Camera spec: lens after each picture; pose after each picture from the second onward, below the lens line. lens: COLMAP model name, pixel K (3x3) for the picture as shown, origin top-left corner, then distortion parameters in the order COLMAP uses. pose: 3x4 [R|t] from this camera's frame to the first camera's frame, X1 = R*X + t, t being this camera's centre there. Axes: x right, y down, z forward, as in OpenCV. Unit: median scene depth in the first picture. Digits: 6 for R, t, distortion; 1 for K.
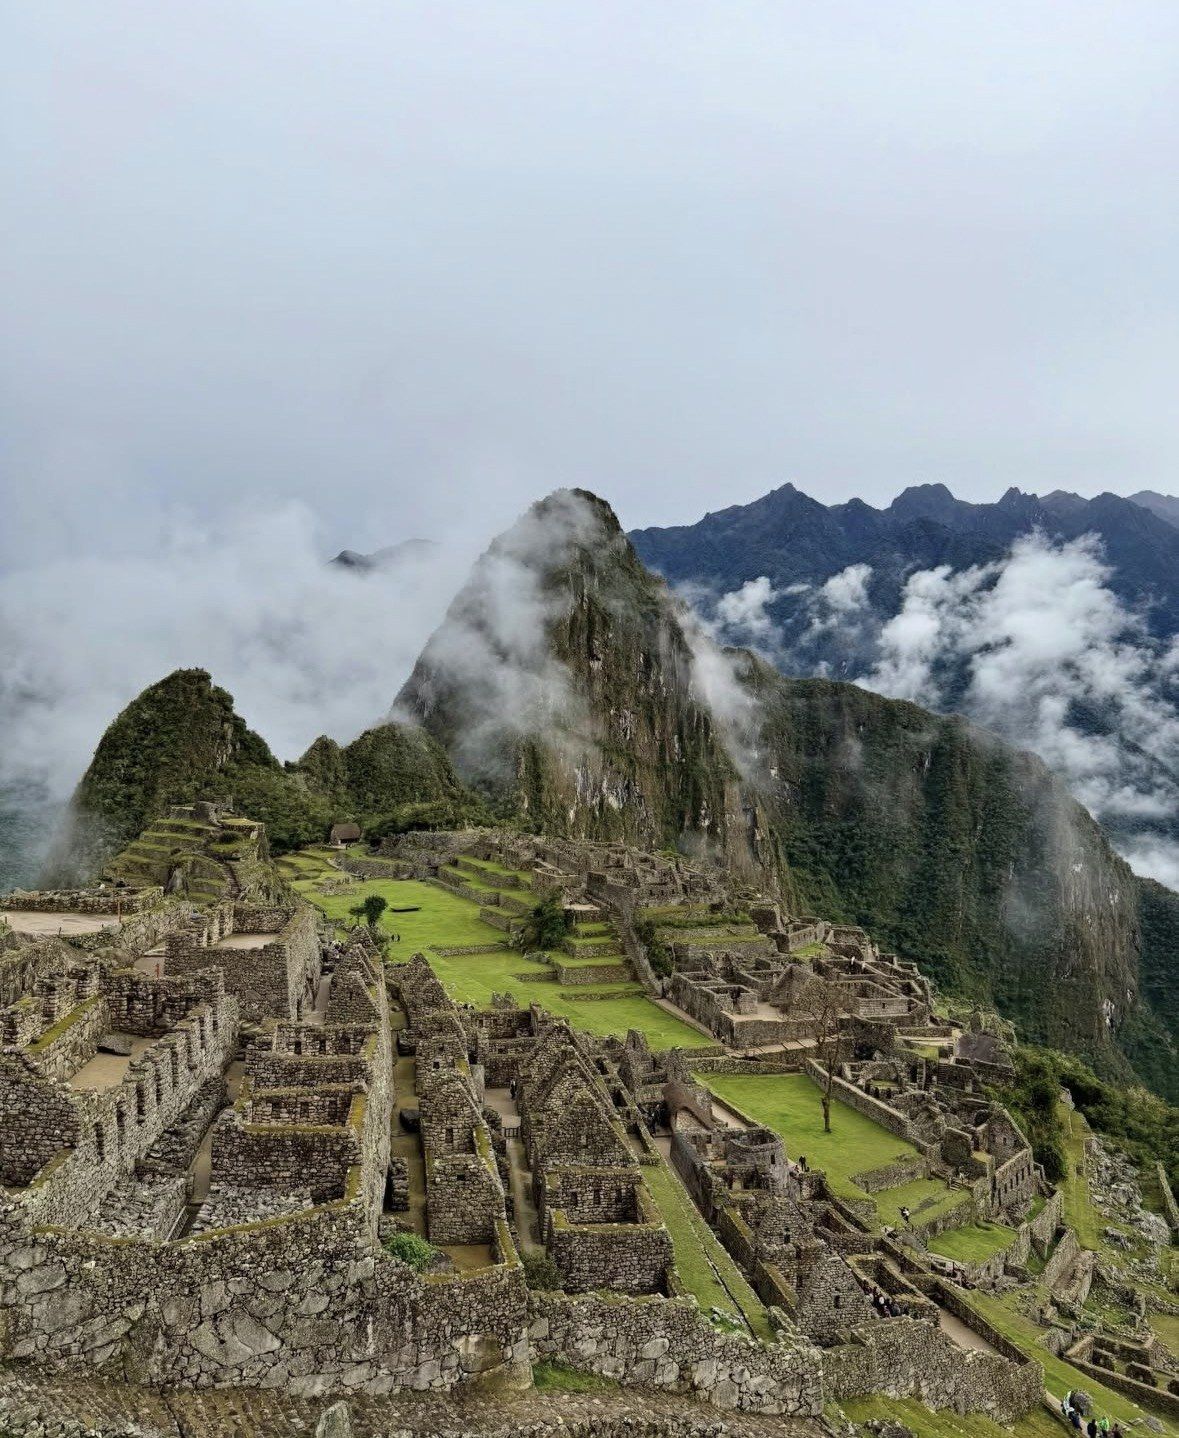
lens RADIAL K [[1096.5, 0, 589.5], [0, 1096.5, 719.0], [0, 0, 1]] dist [0.123462, -0.178392]
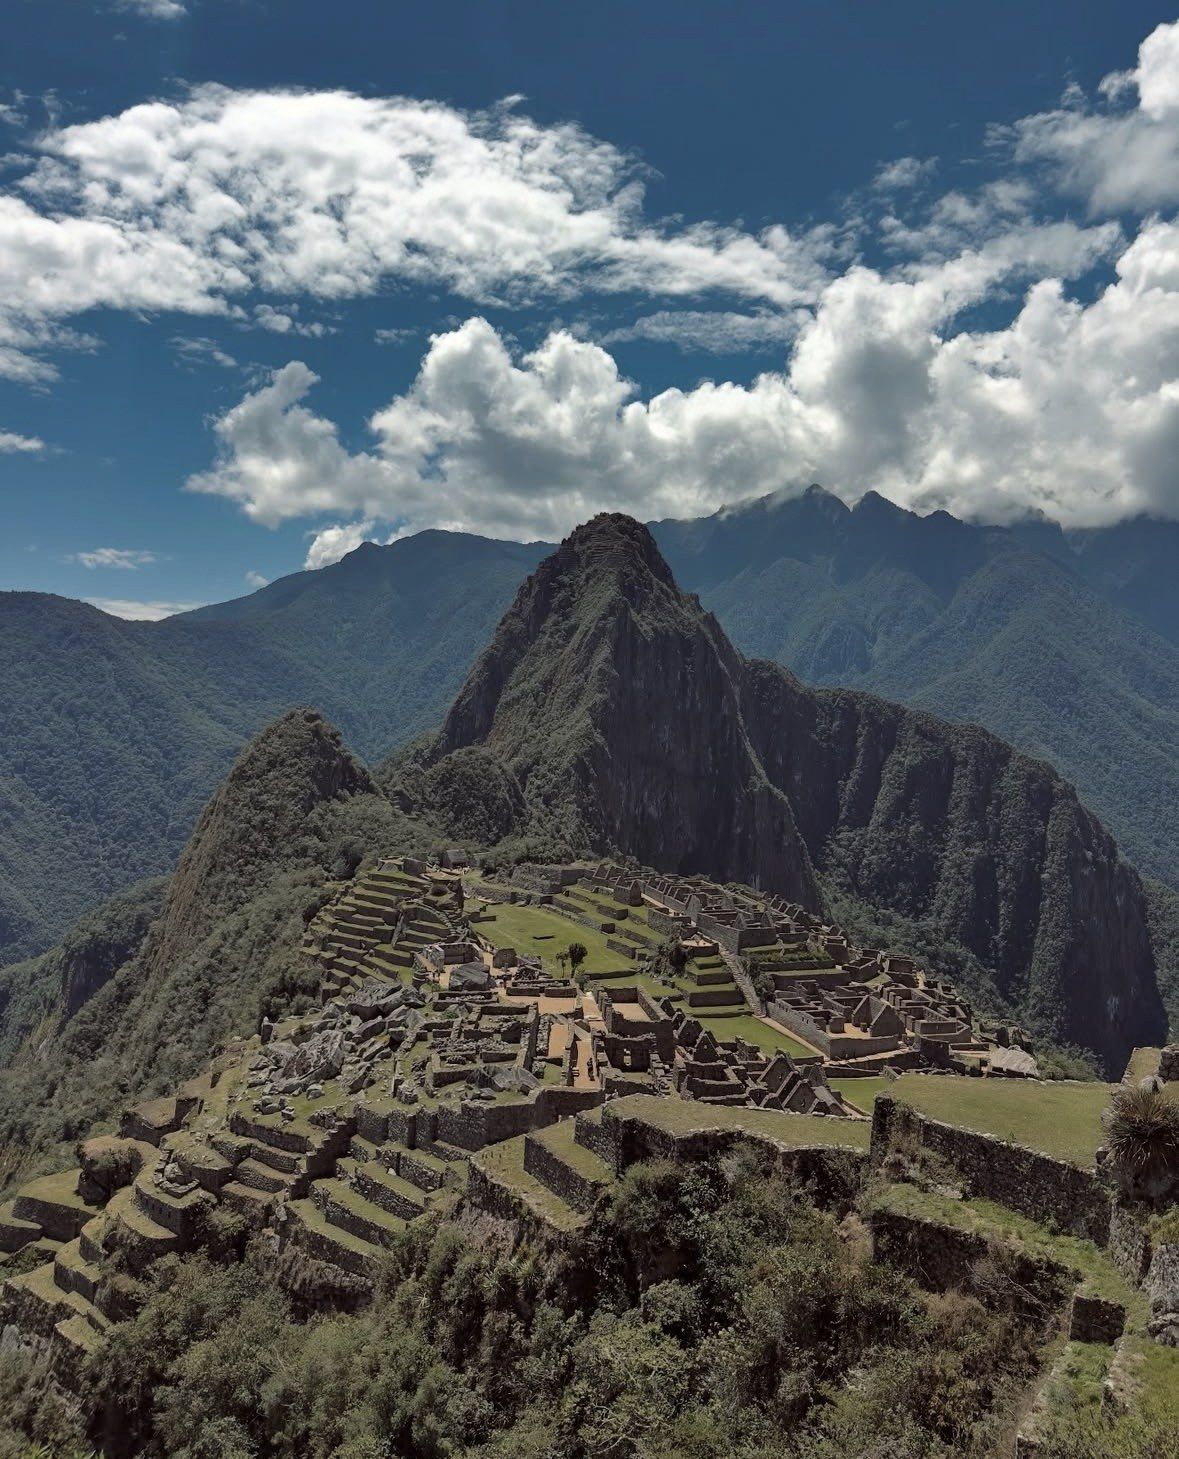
lens RADIAL K [[1091.1, 0, 582.9], [0, 1091.1, 731.7], [0, 0, 1]] dist [0.167358, -0.325574]
pose [[0.999851, 0.008334, -0.015149, -0.069822], [-0.007976, 0.999691, 0.023546, -0.060541], [0.015341, -0.023421, 0.999608, -0.163678]]
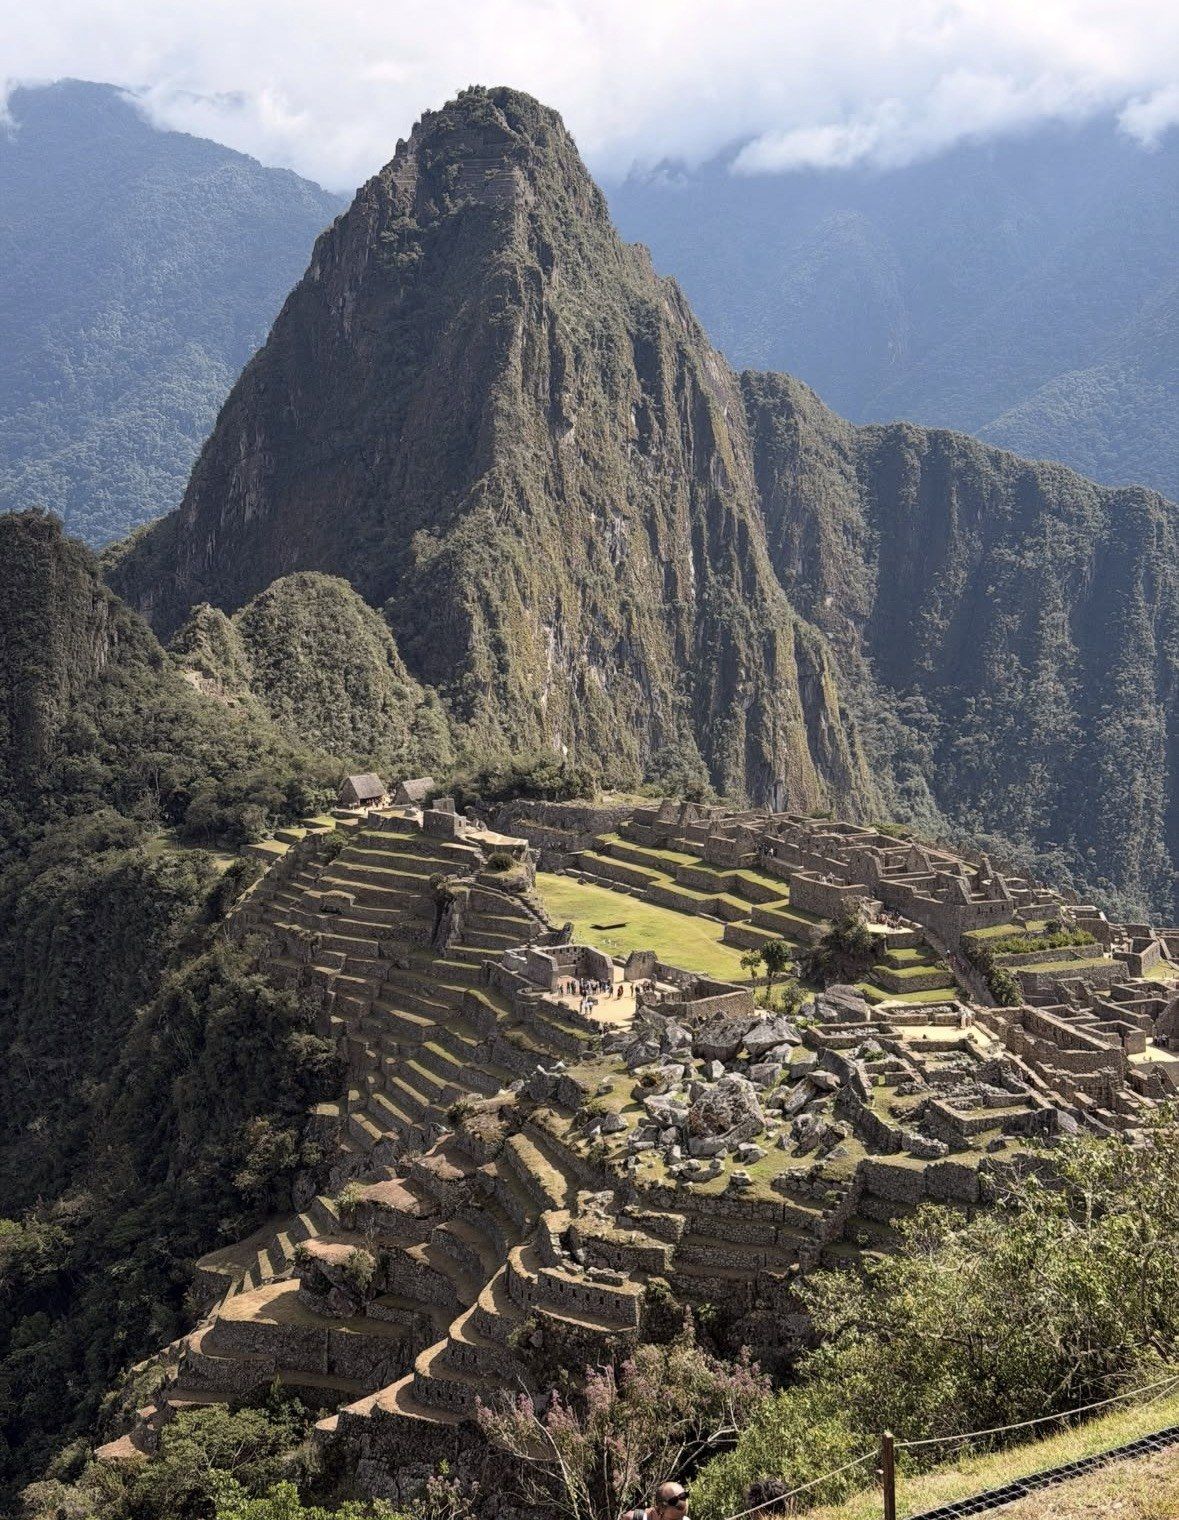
lens RADIAL K [[2169.2, 0, 589.8], [0, 2169.2, 807.9], [0, 0, 1]] dist [0.114782, 0.020628]
pose [[0.994660, -0.021302, 0.100983, -0.220073], [0.004066, 0.985796, 0.167896, -0.106762], [-0.103125, -0.166588, 0.980619, -0.307873]]
